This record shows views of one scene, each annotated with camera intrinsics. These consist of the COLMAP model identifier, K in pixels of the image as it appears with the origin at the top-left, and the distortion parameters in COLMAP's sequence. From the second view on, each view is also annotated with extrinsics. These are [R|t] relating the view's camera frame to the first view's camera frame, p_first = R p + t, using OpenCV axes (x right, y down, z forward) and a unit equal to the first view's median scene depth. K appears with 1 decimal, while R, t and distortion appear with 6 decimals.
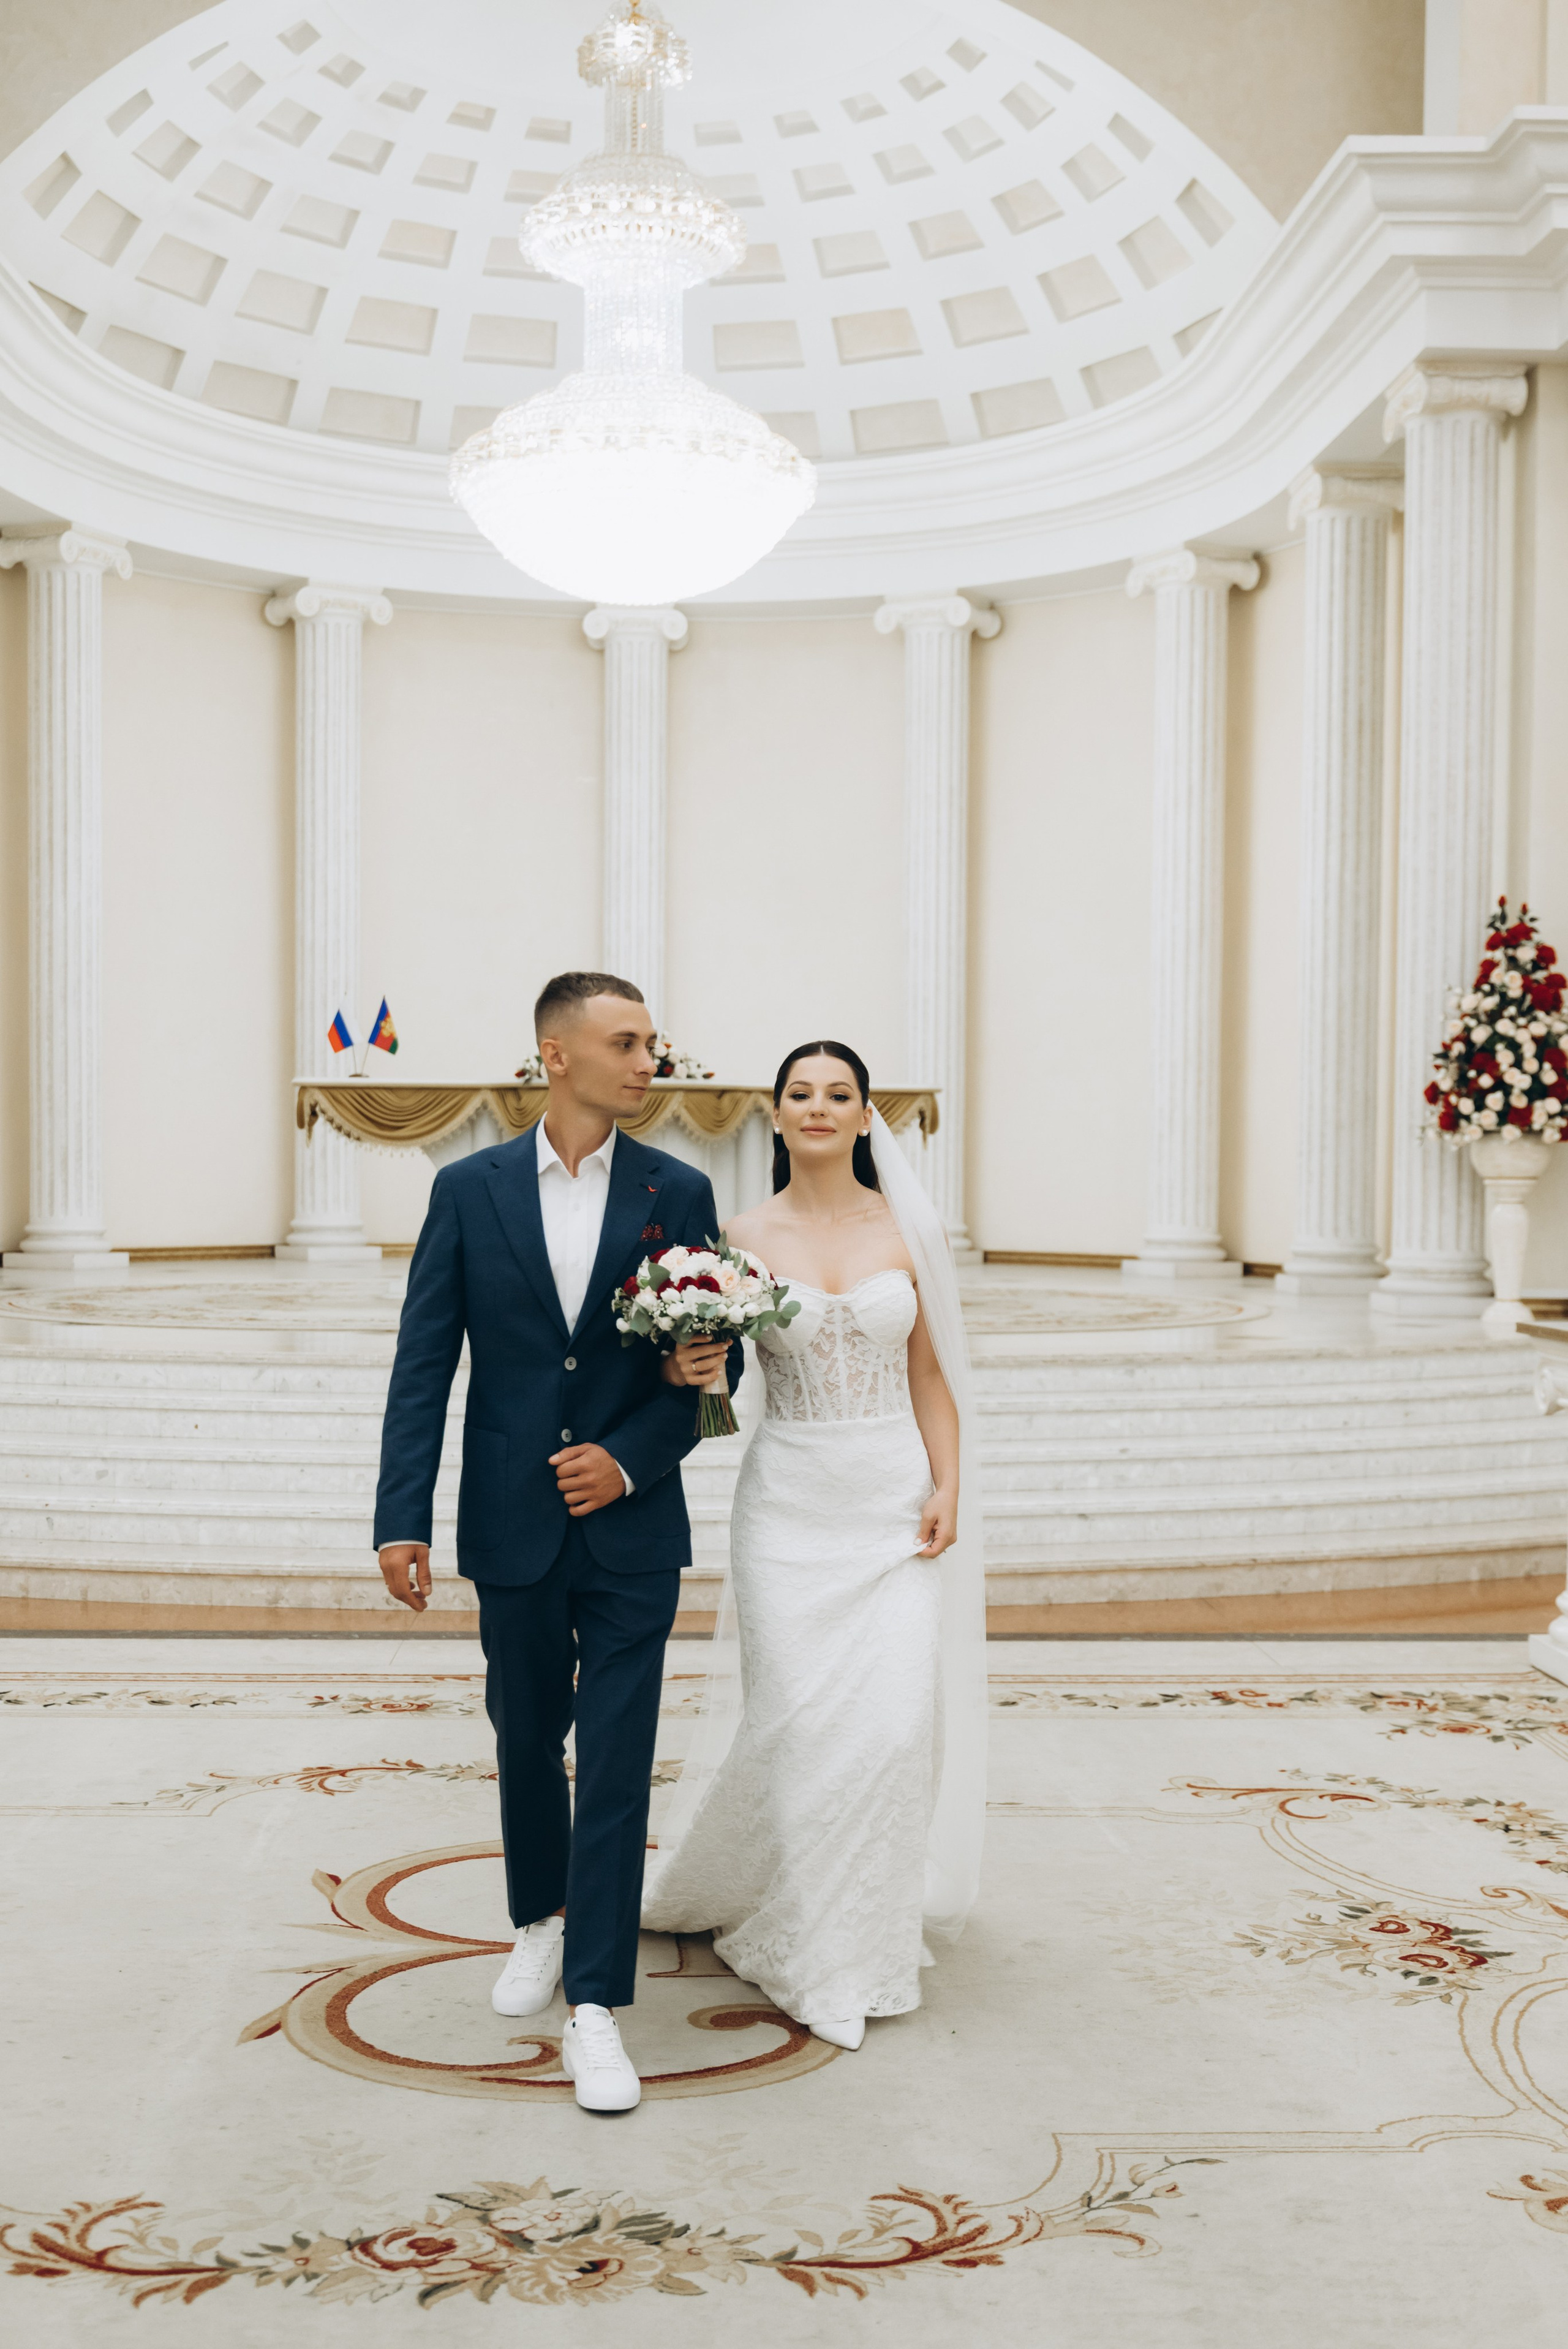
lens RADIAL K [[2776.9, 0, 773.7], [0, 2776.9, 1268.8], [0, 0, 1]] dist [0.003280, -0.025483]
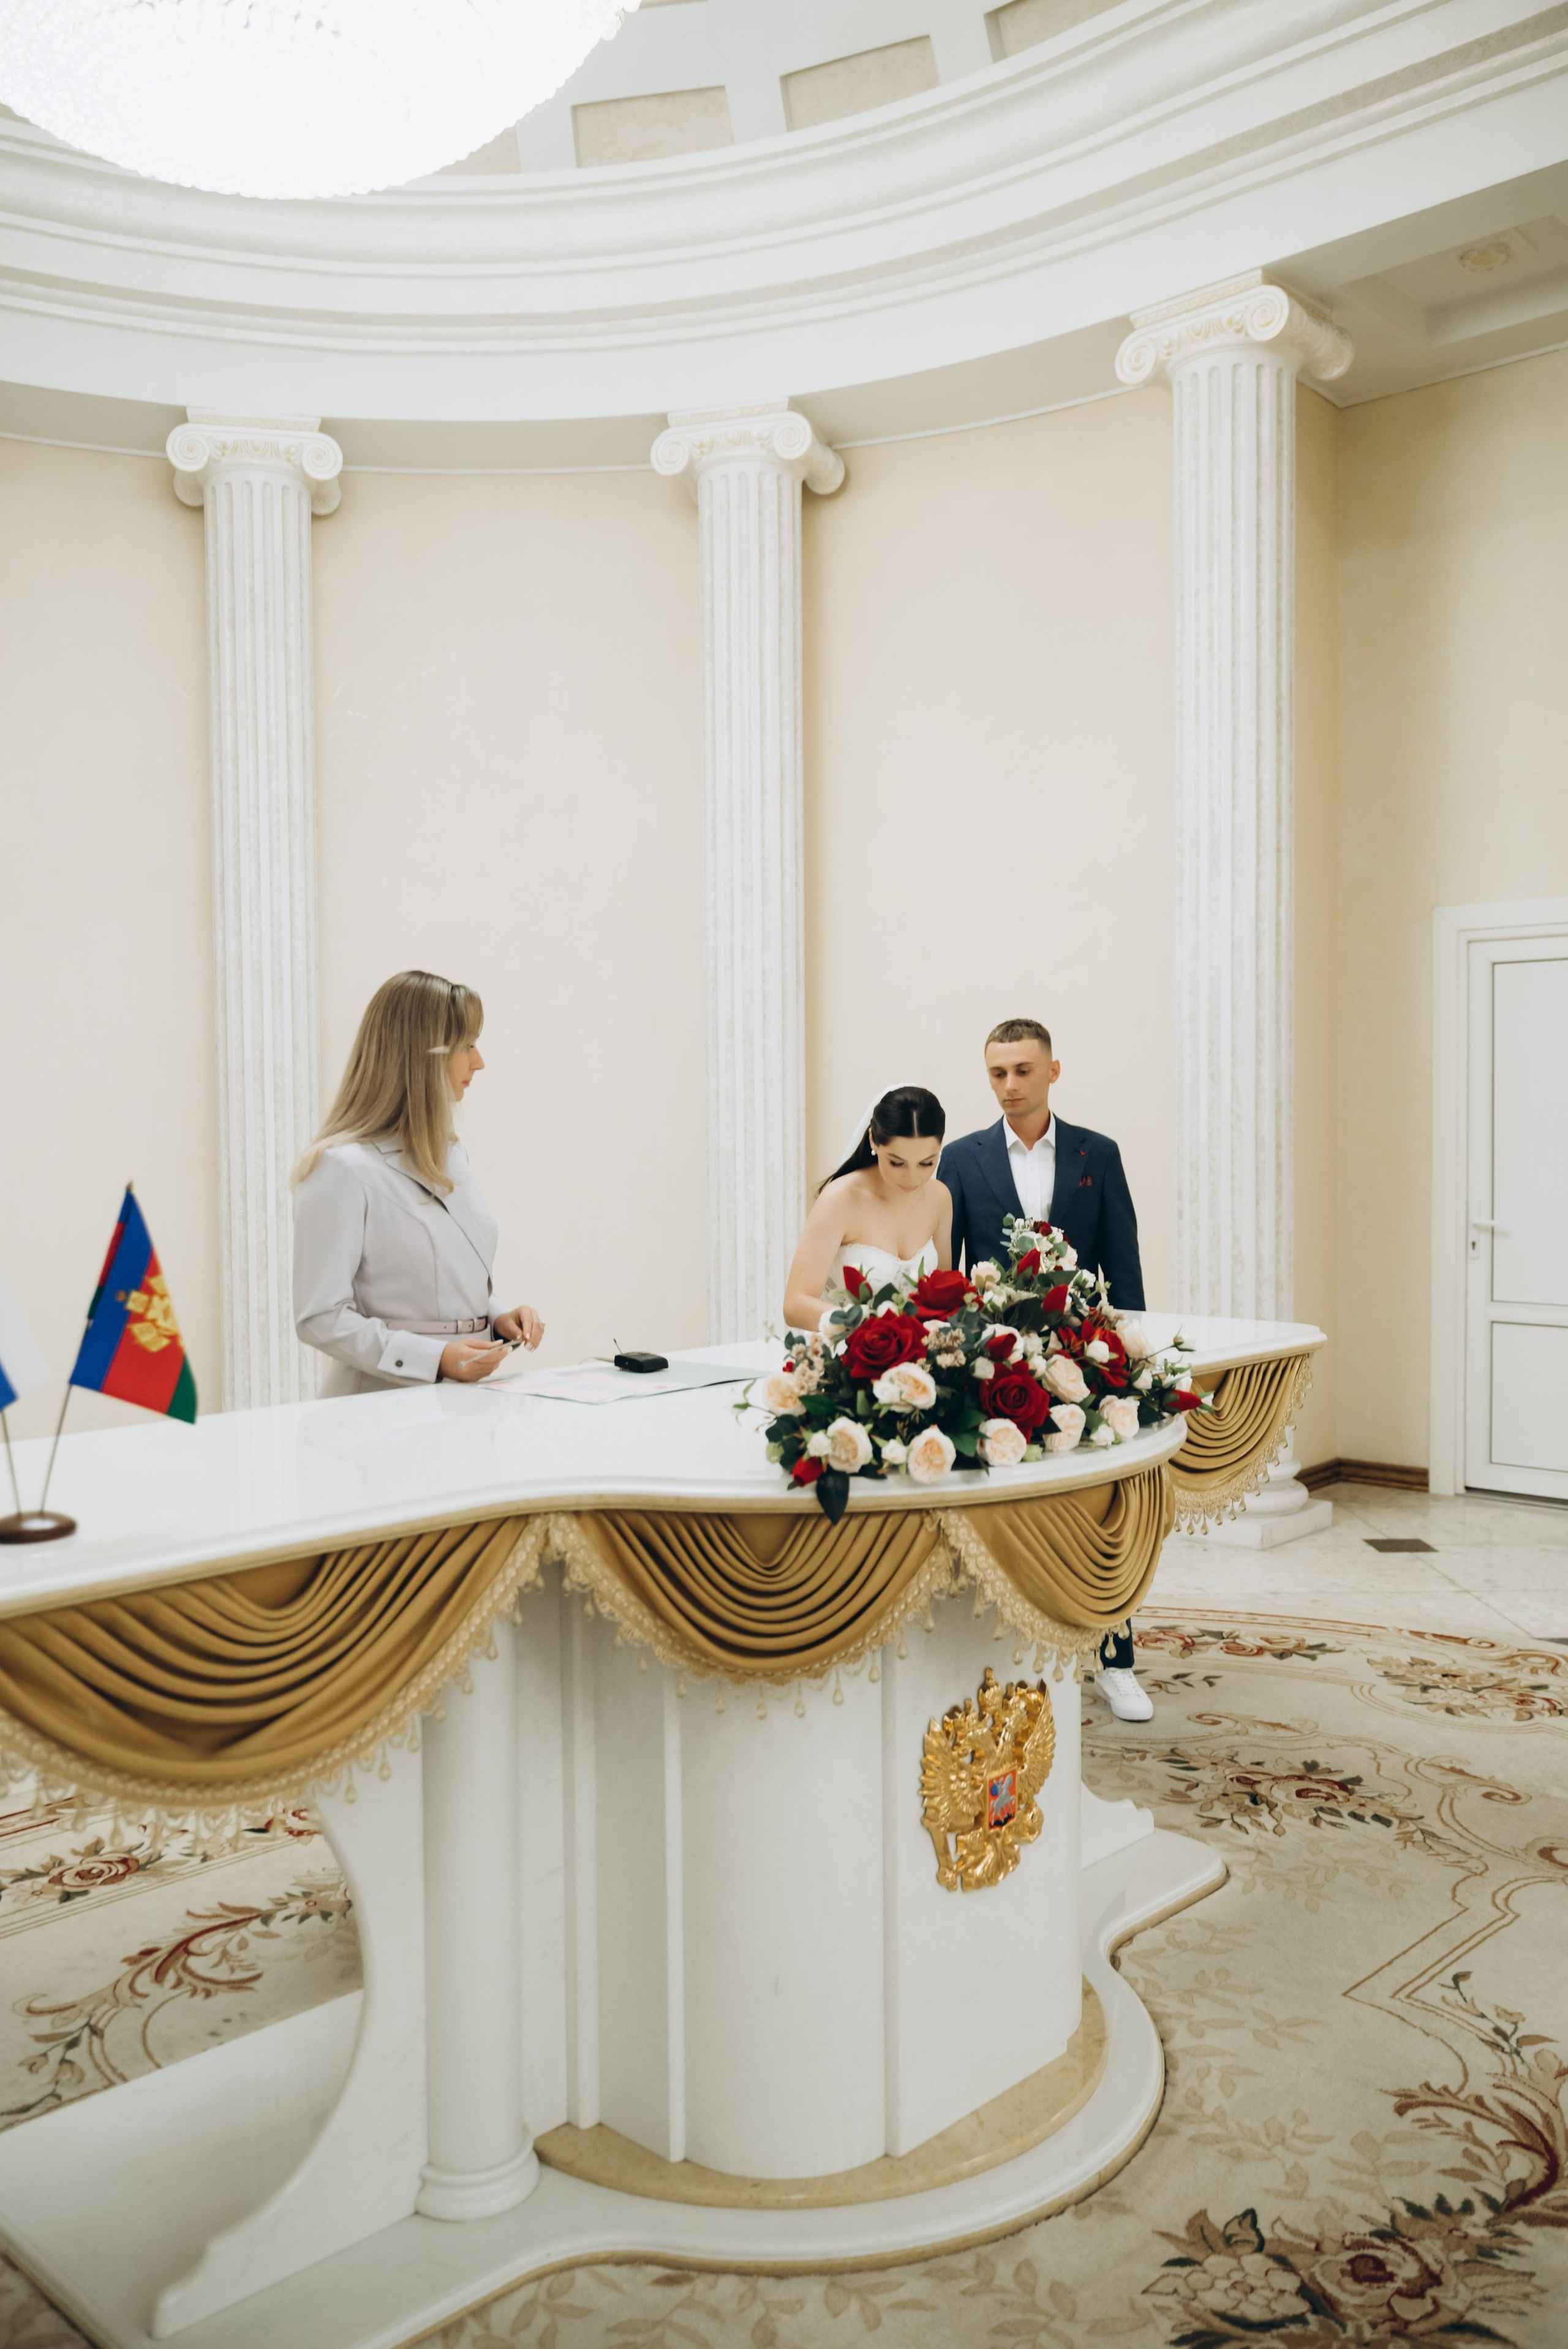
lens RADIAL K [[1861.1, 0, 766.5], [0, 1861.1, 1188.4], [0, 0, 1]] dist [0.000522, 0.001026]
pose [[0.728925, -0.045419, 0.683086, -0.213702], [0.045115, 0.998815, 0.018270, -0.099276], [-0.683106, 0.017500, 0.730110, 0.847225]]
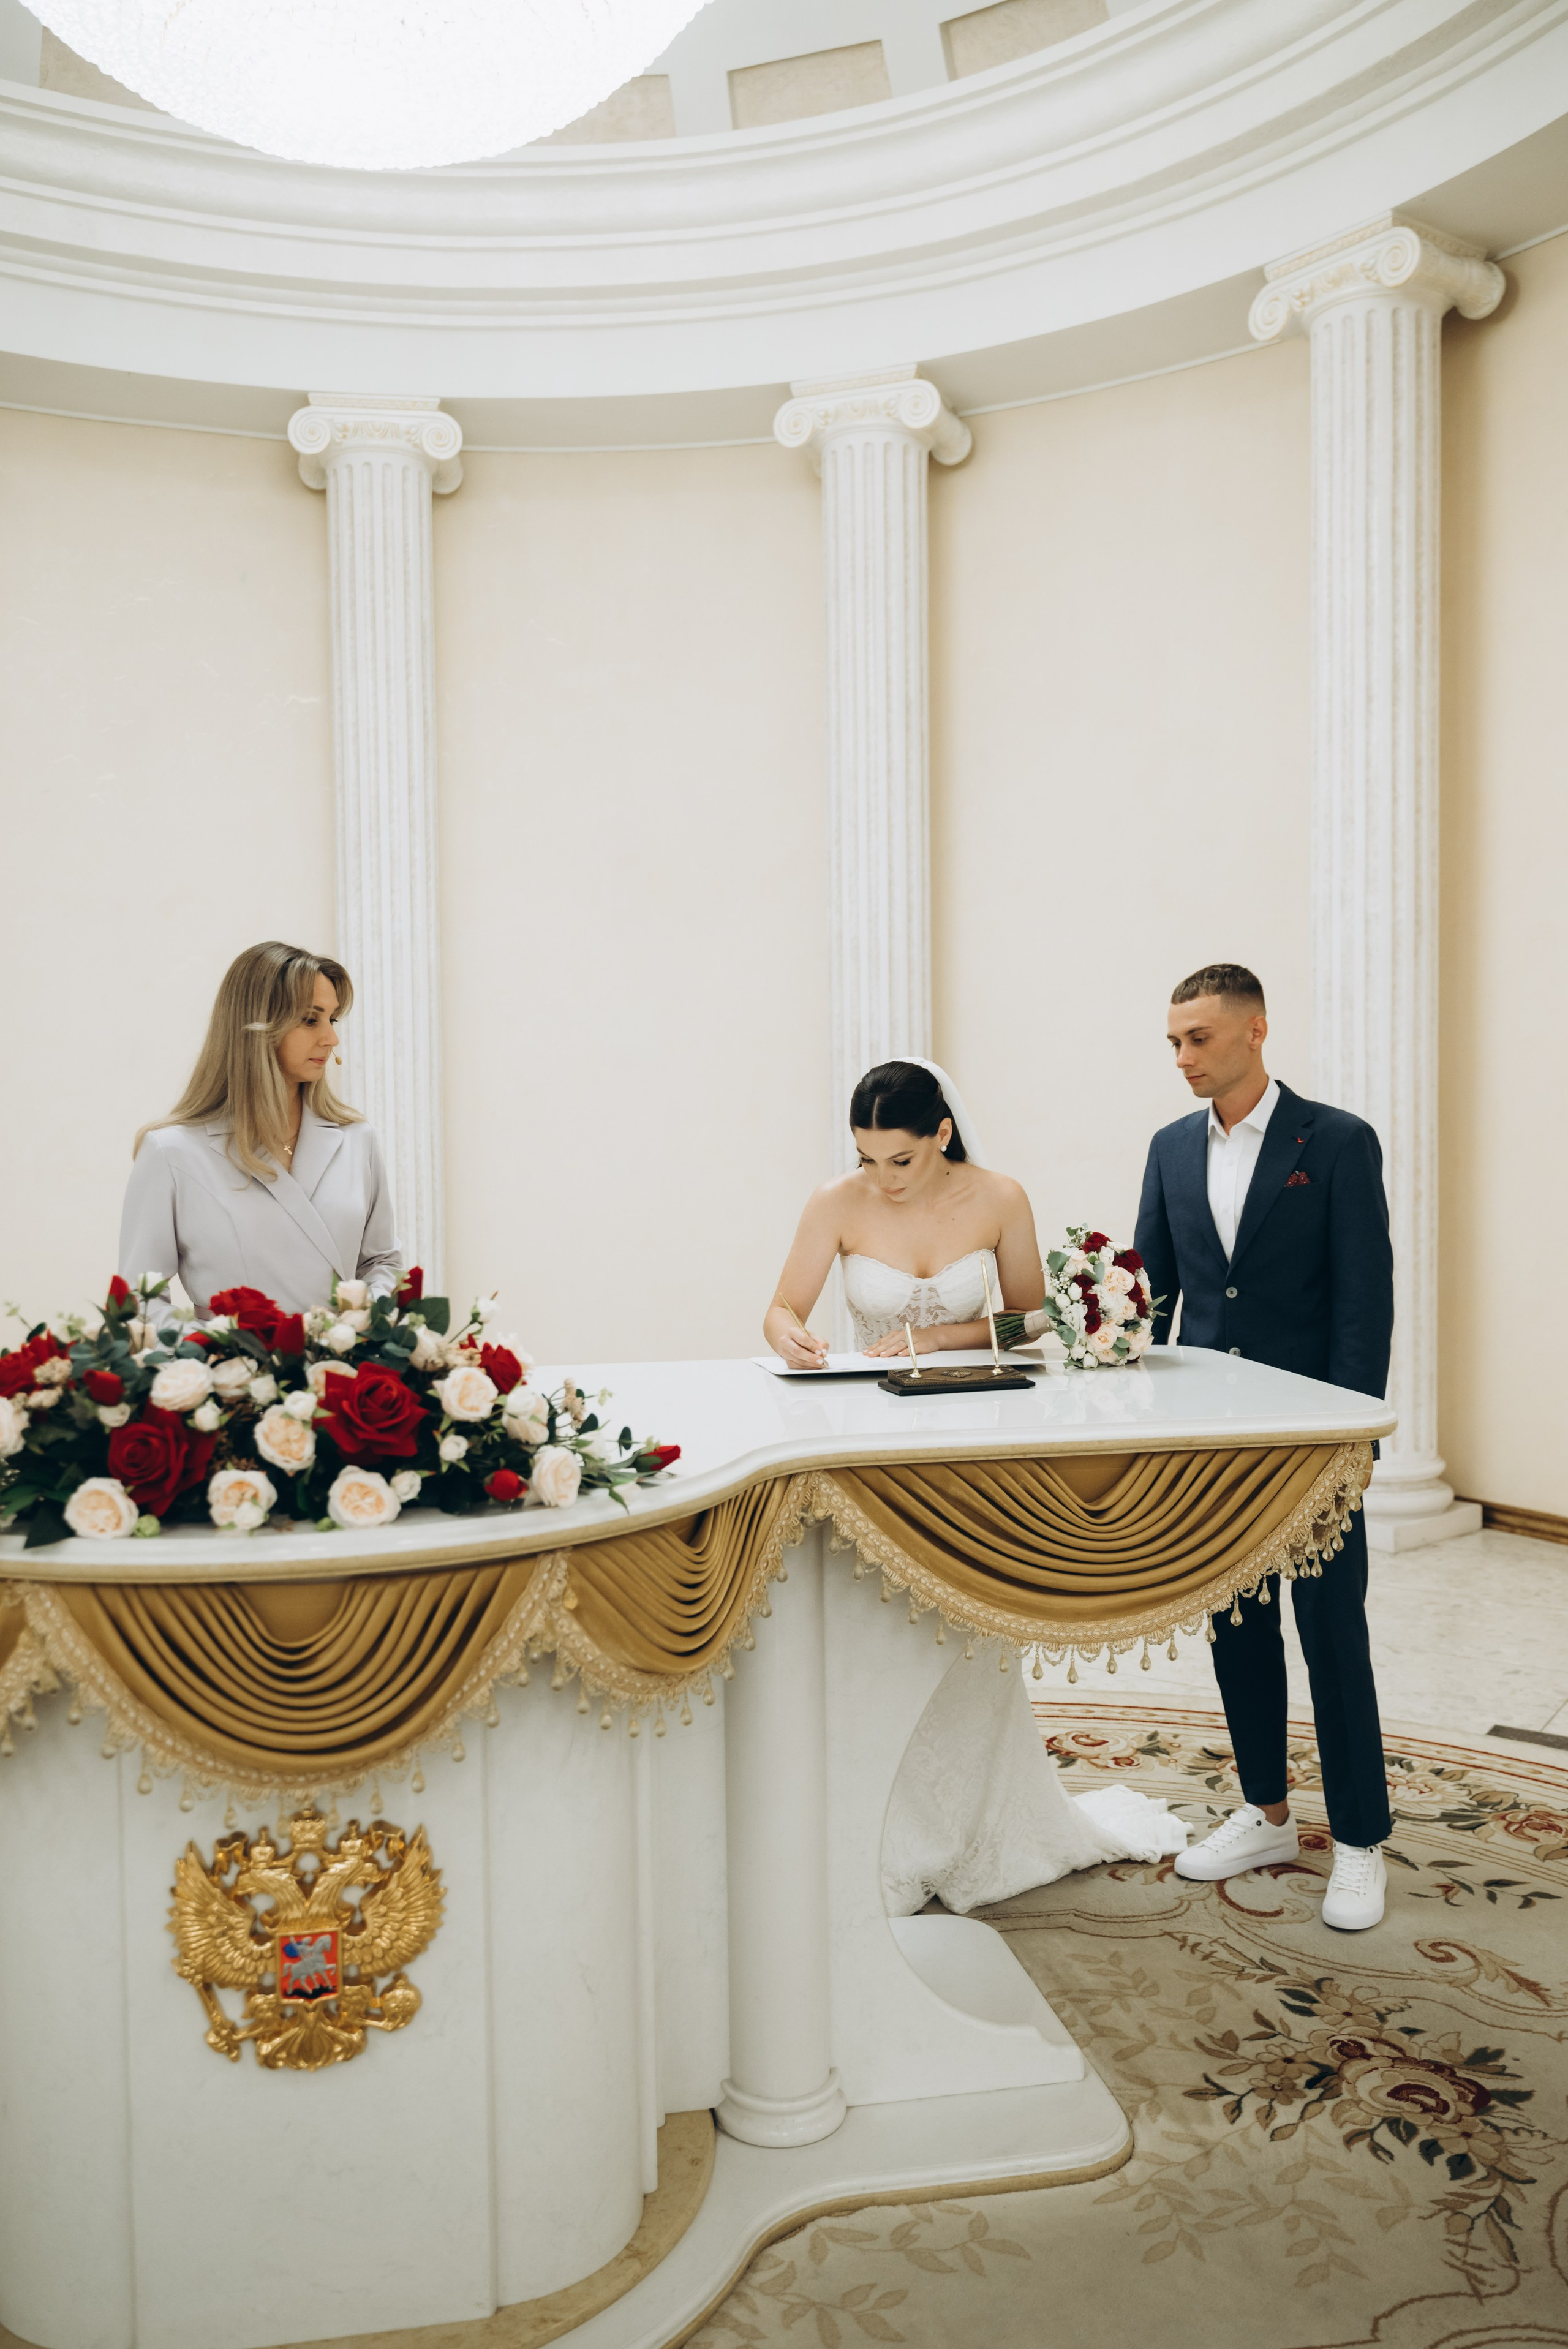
lens RADIAL K [[1891.2, 0, 780.8], [0, 1891.2, 1181.9], [0, 0, 1]] dist [0.002644, -0.006837]
pose [[0.989421, -0.026778, 0.142578, -0.035887], [0.026784, 0.999639, 0.001877, -0.093955], [-0.142577, 0.001962, 0.989782, 0.811893]]
